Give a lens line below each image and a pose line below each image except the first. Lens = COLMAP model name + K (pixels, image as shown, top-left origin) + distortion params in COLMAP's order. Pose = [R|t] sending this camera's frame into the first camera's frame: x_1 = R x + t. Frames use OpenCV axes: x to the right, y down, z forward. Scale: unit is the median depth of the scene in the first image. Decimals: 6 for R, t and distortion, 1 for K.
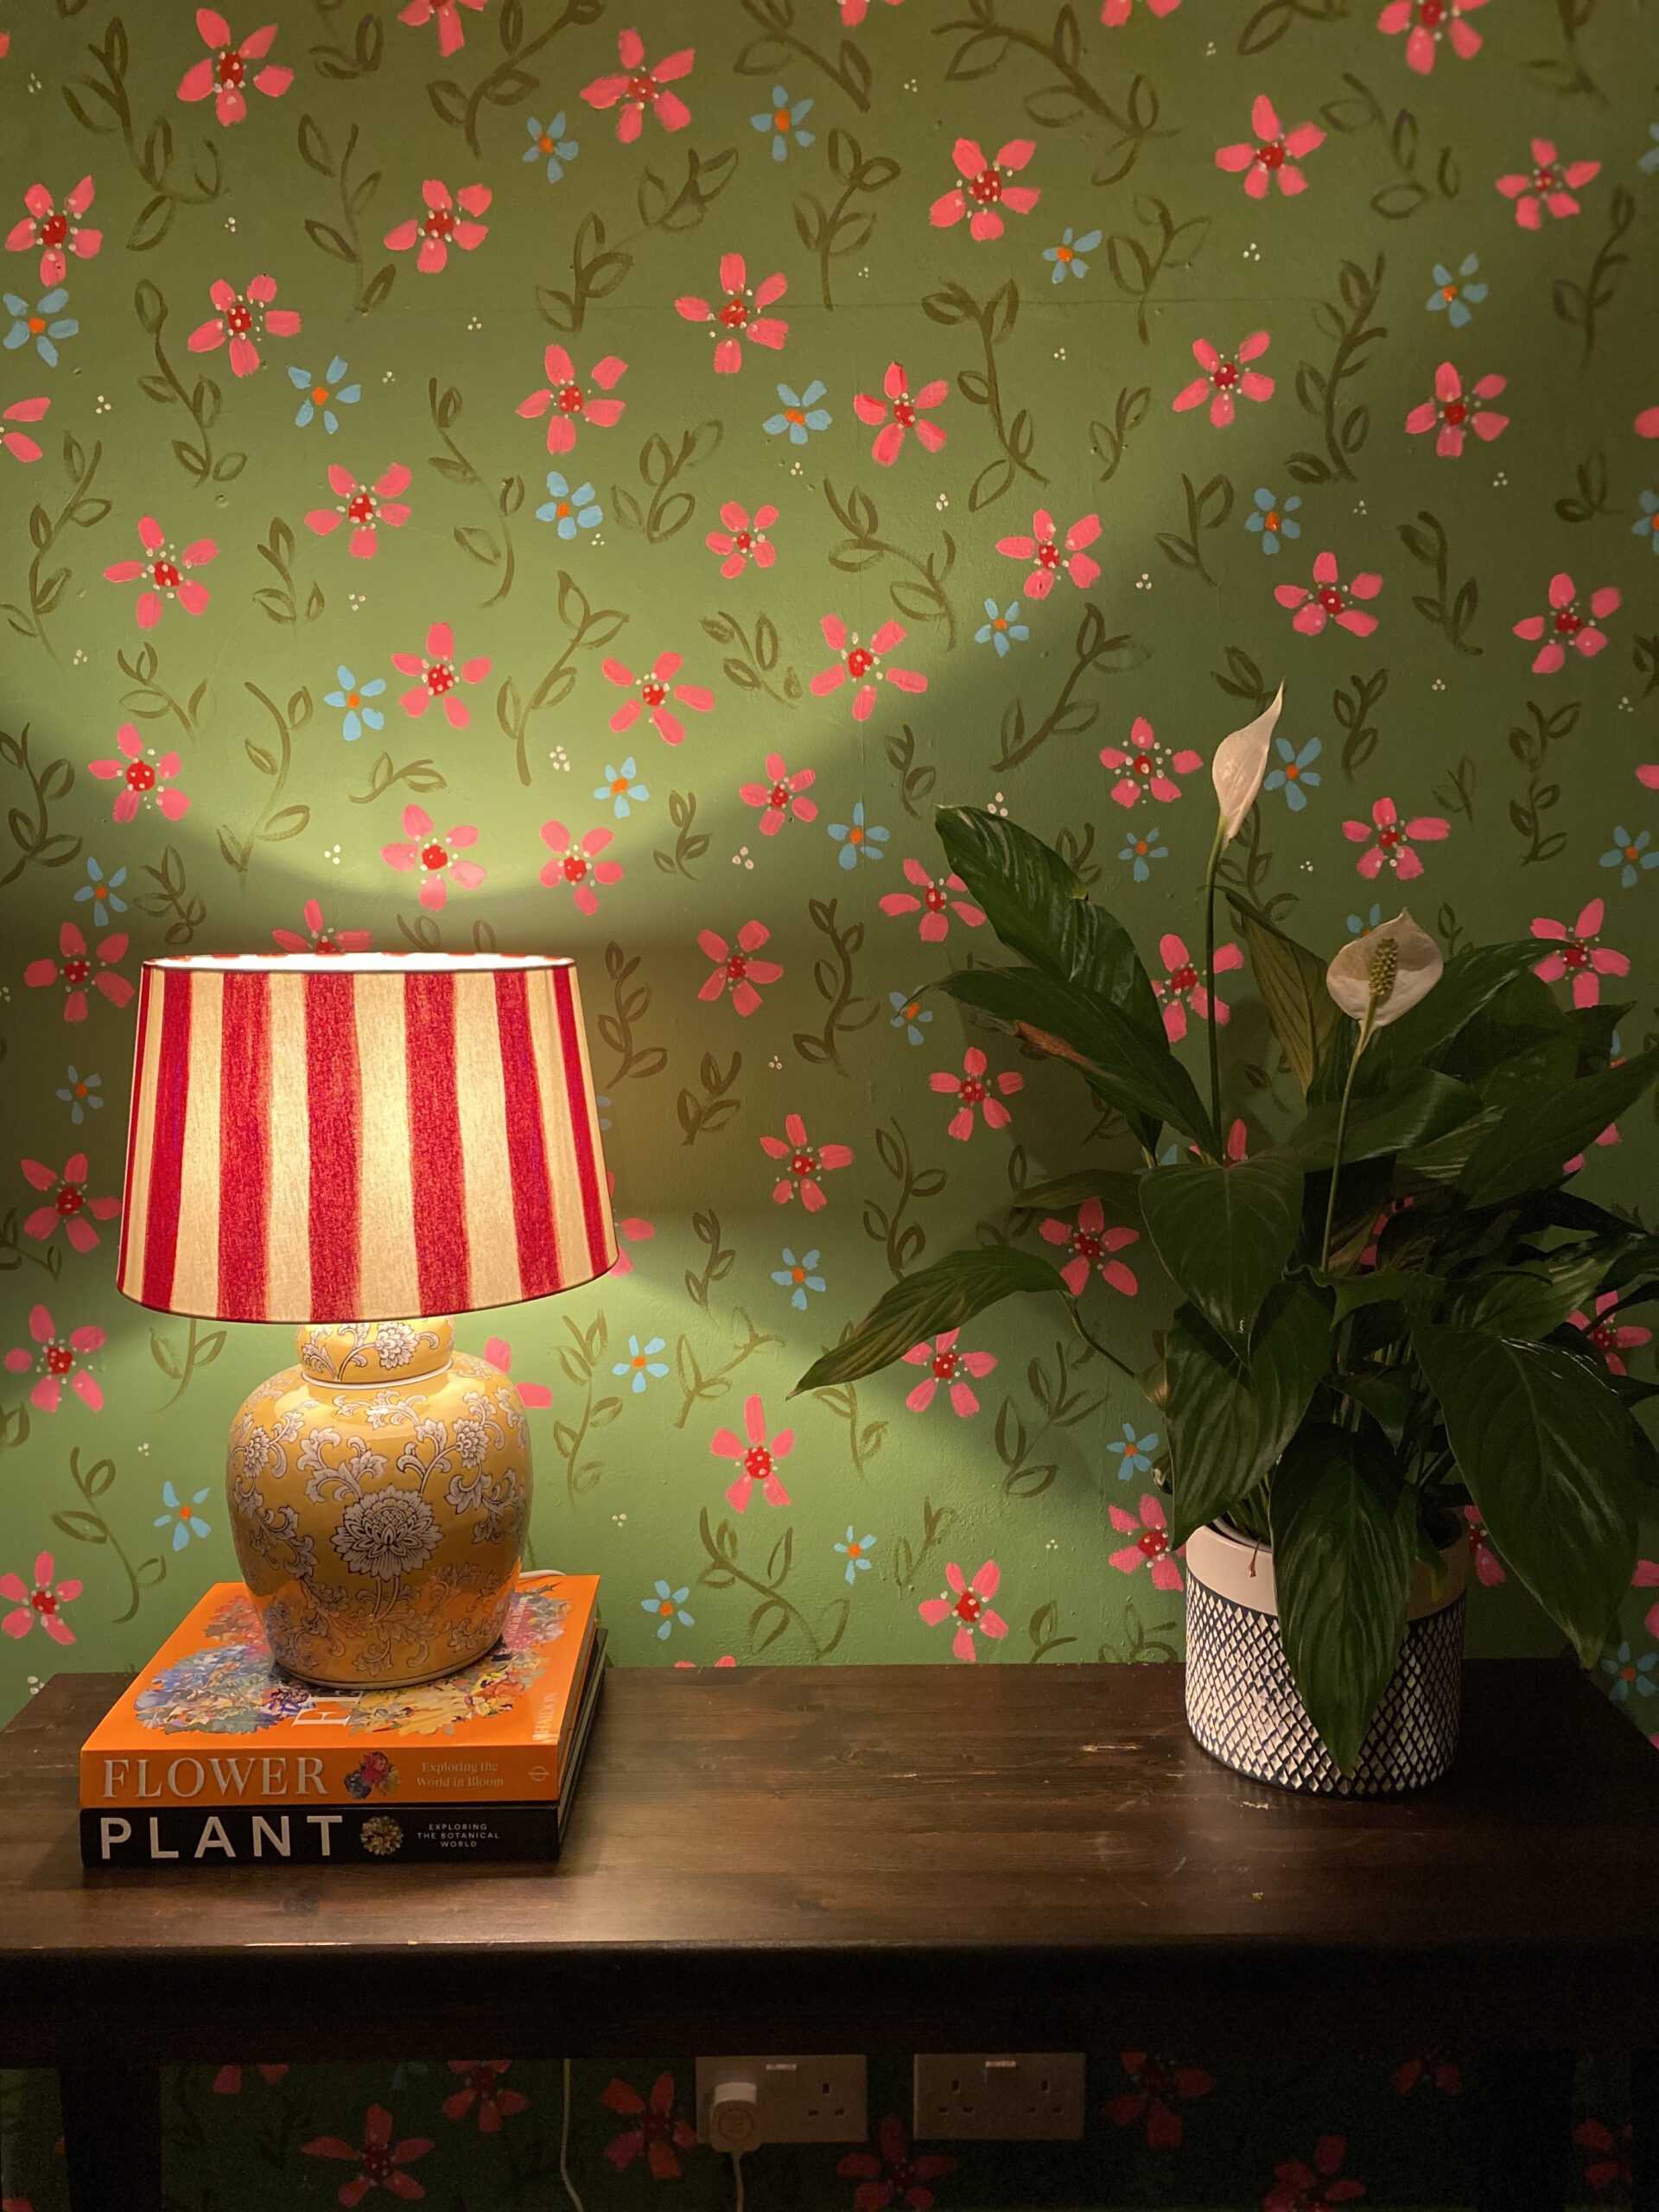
lens RADIAL K [[1681.8, 0, 825.1], [0, 1681.8, 1111.0], [0, 0, 1]] dist [0.034362, -0.028059]
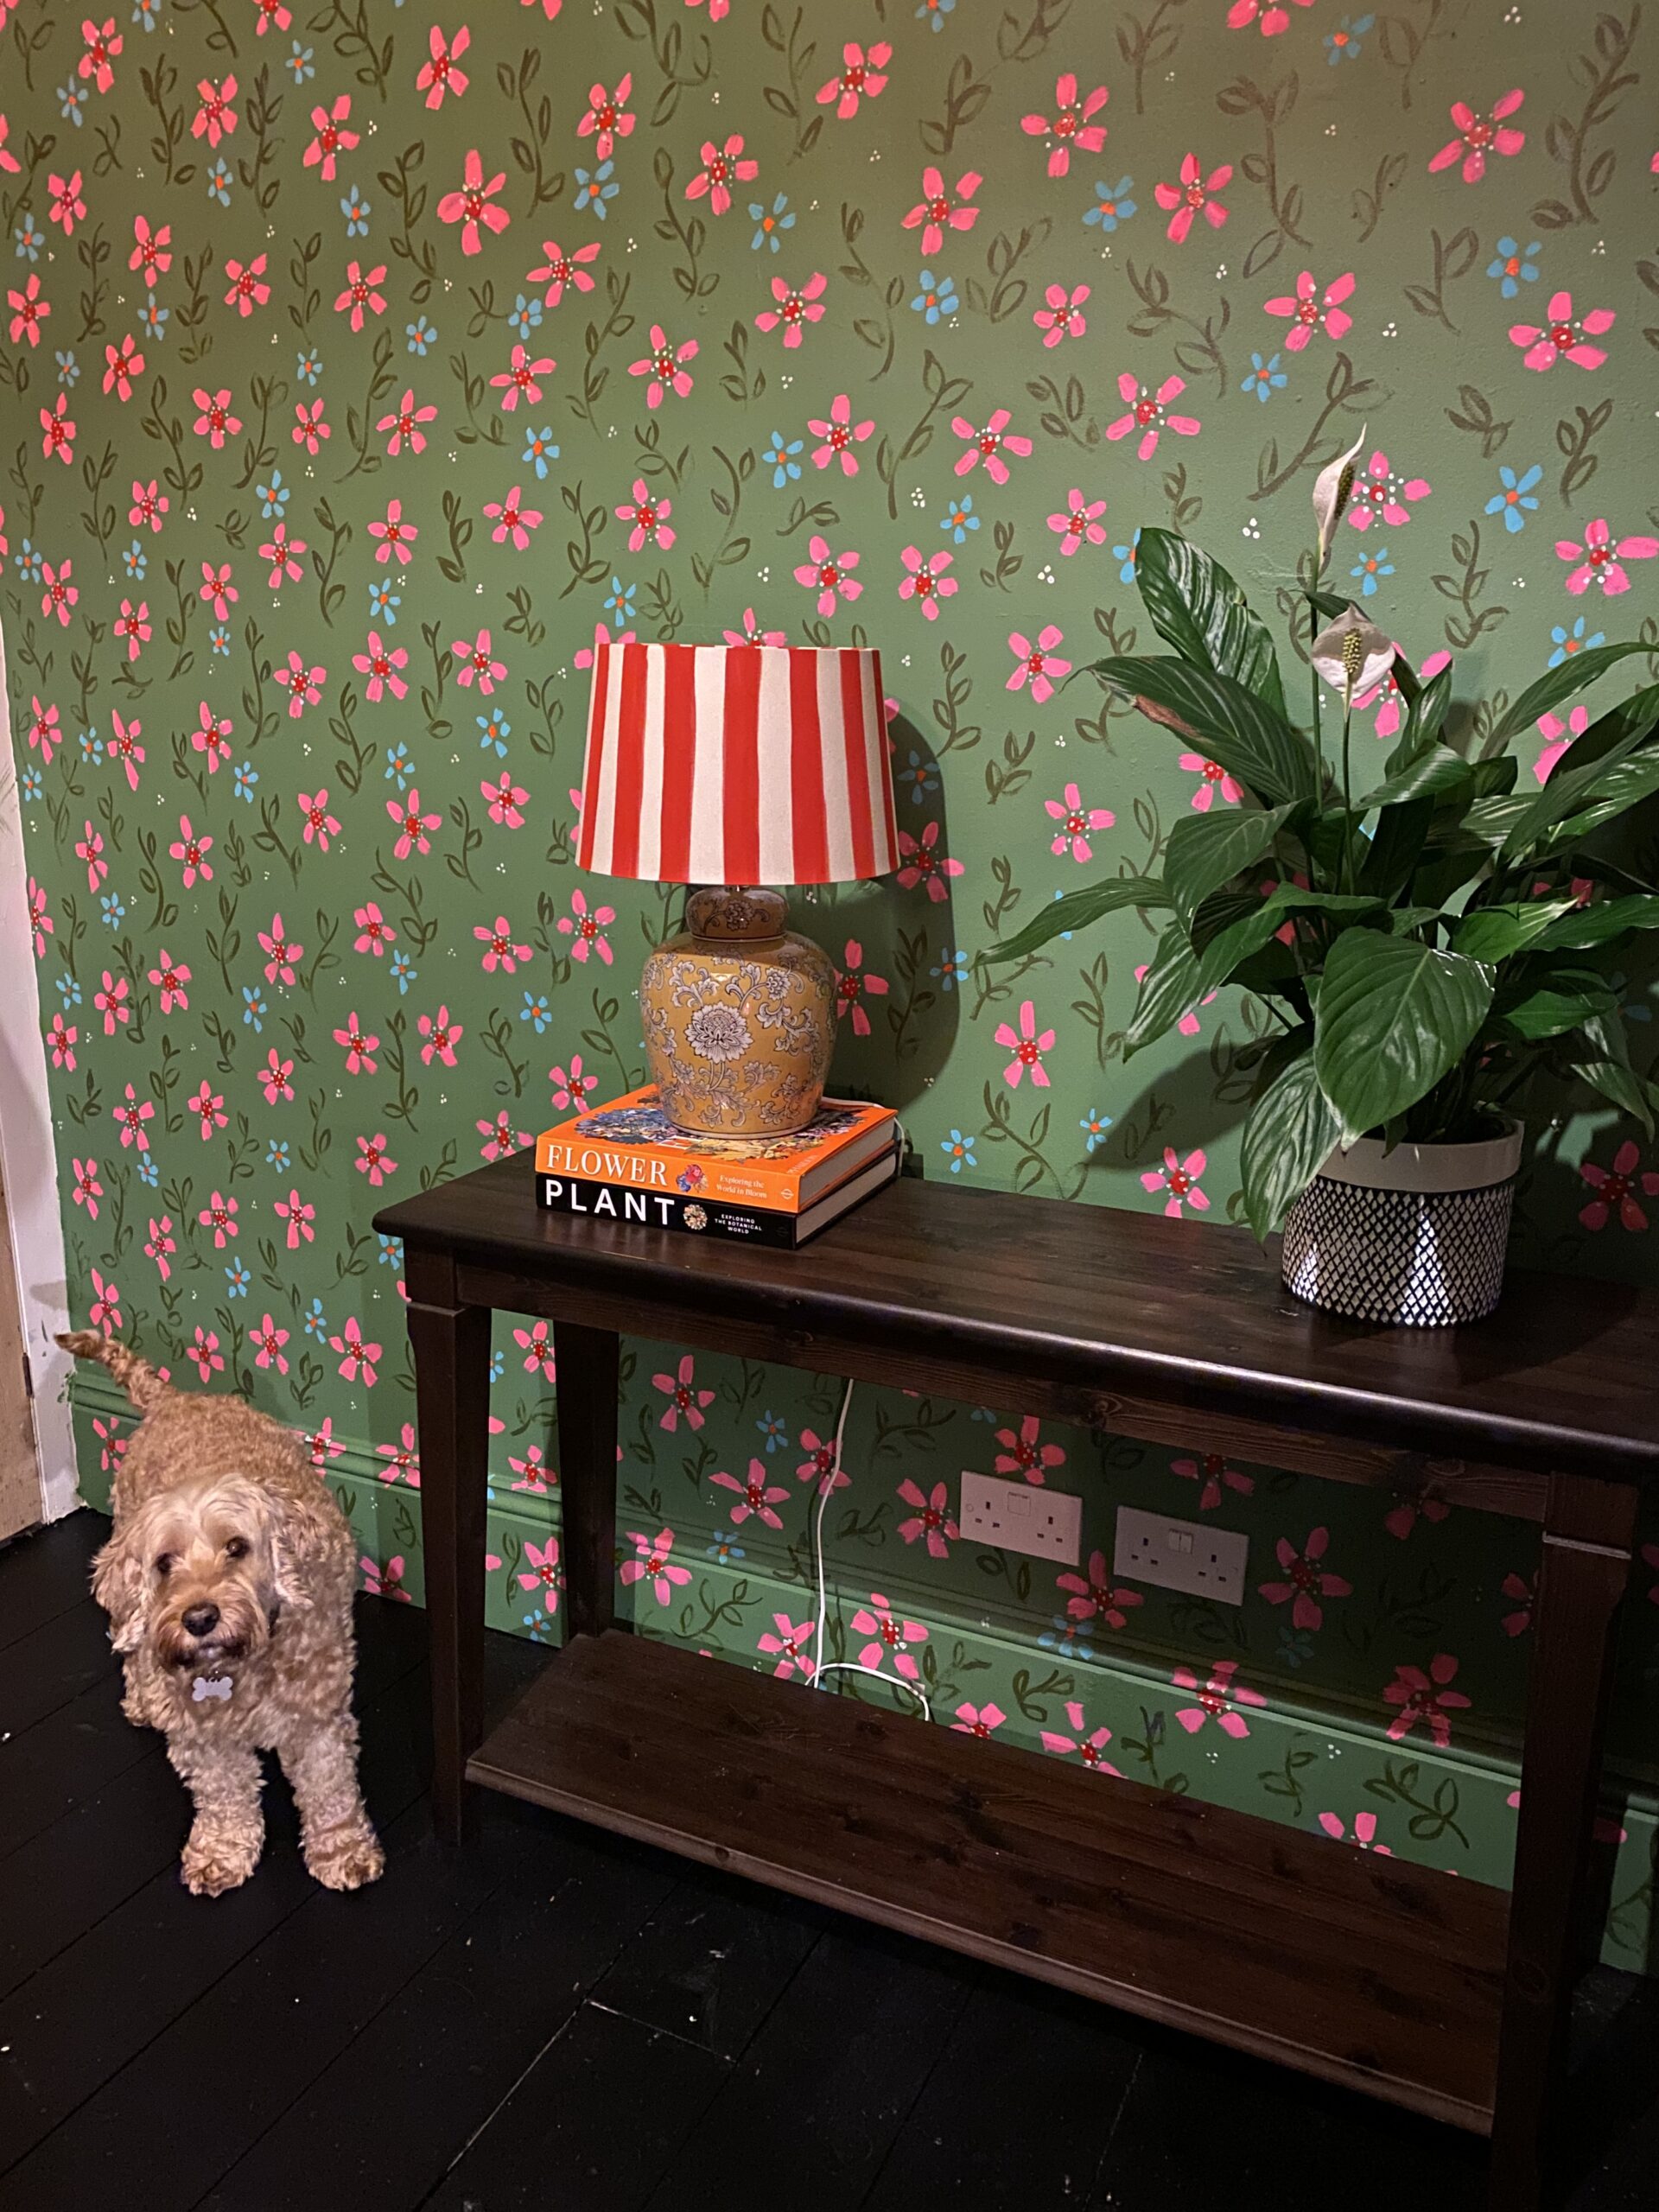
lens RADIAL K [[1681.8, 0, 834.0], [0, 1681.8, 1108.9], [0, 0, 1]] dist [0.034362, -0.028059]
pose [[0.904248, 0.128326, -0.407269, 0.388429], [-0.071812, 0.985891, 0.151202, 0.068420], [0.420926, -0.107477, 0.900705, -0.276791]]
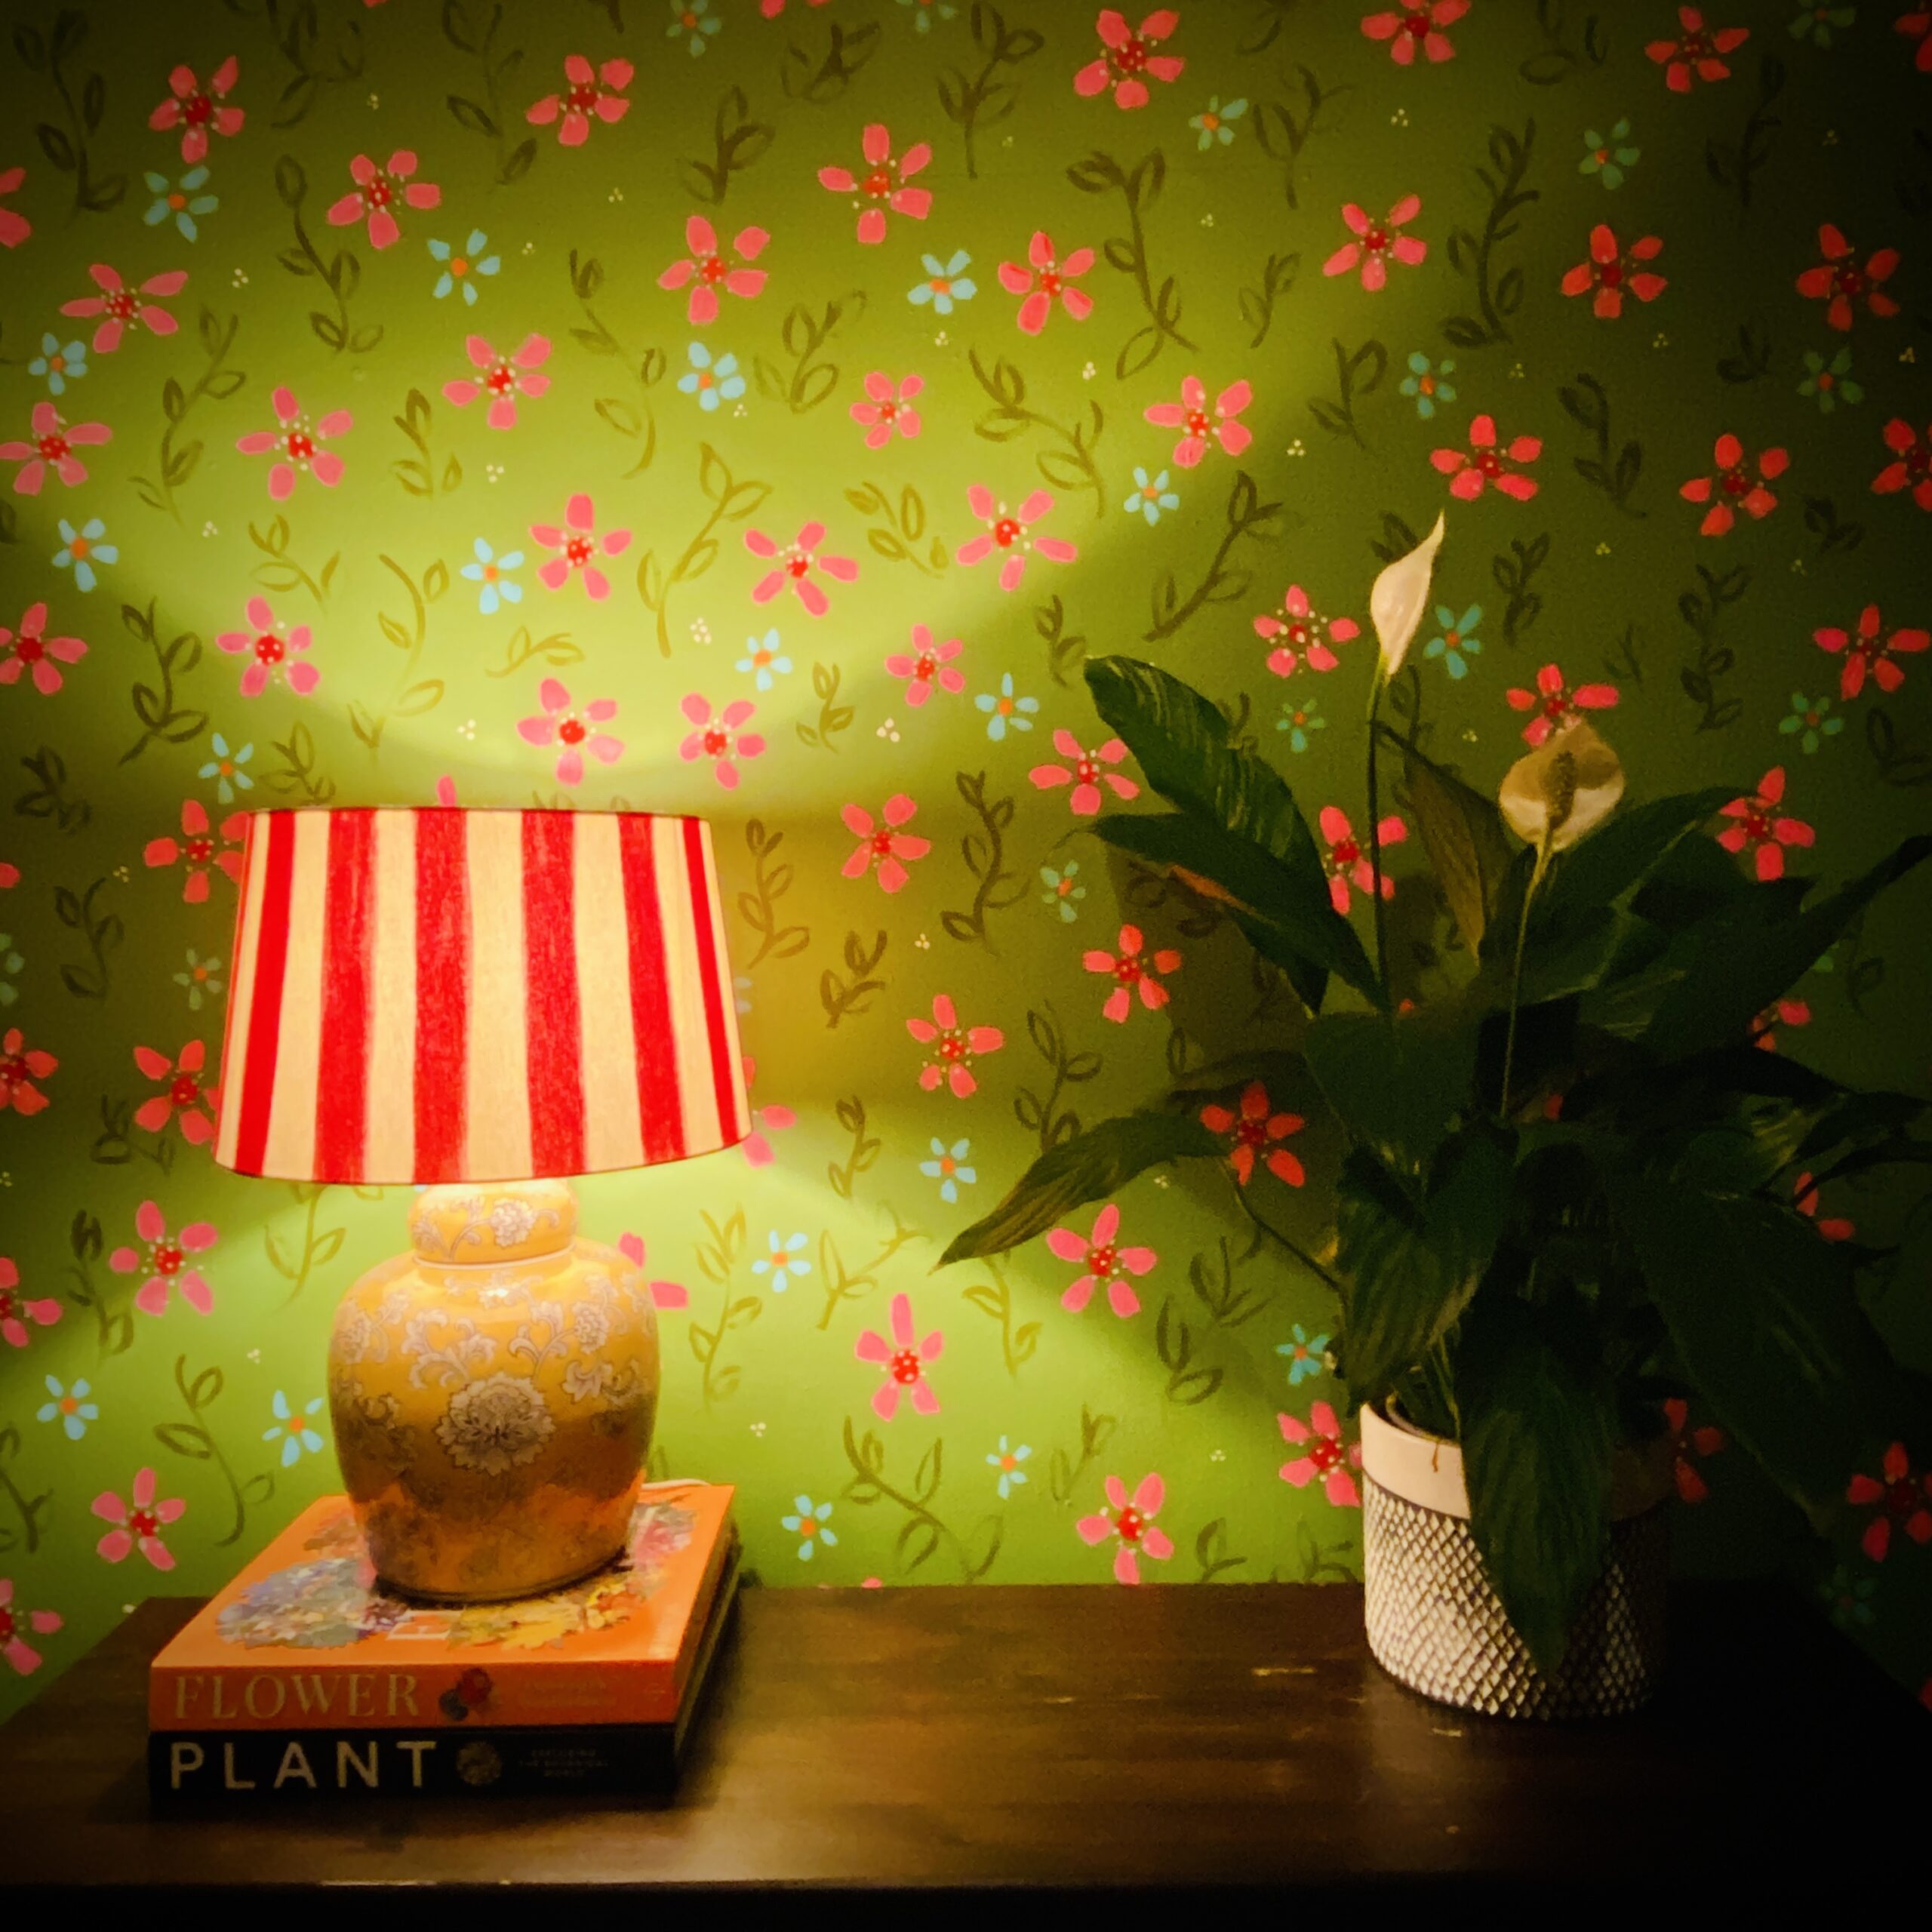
lens RADIAL K [[1631.7, 0, 980.5], [0, 1631.7, 959.6], [0, 0, 1]] dist [0.085250, -0.097339]
pose [[0.999928, -0.005305, -0.010792, 0.014300], [0.004414, 0.996707, -0.080971, 0.059505], [0.011186, 0.080918, 0.996658, 0.068945]]
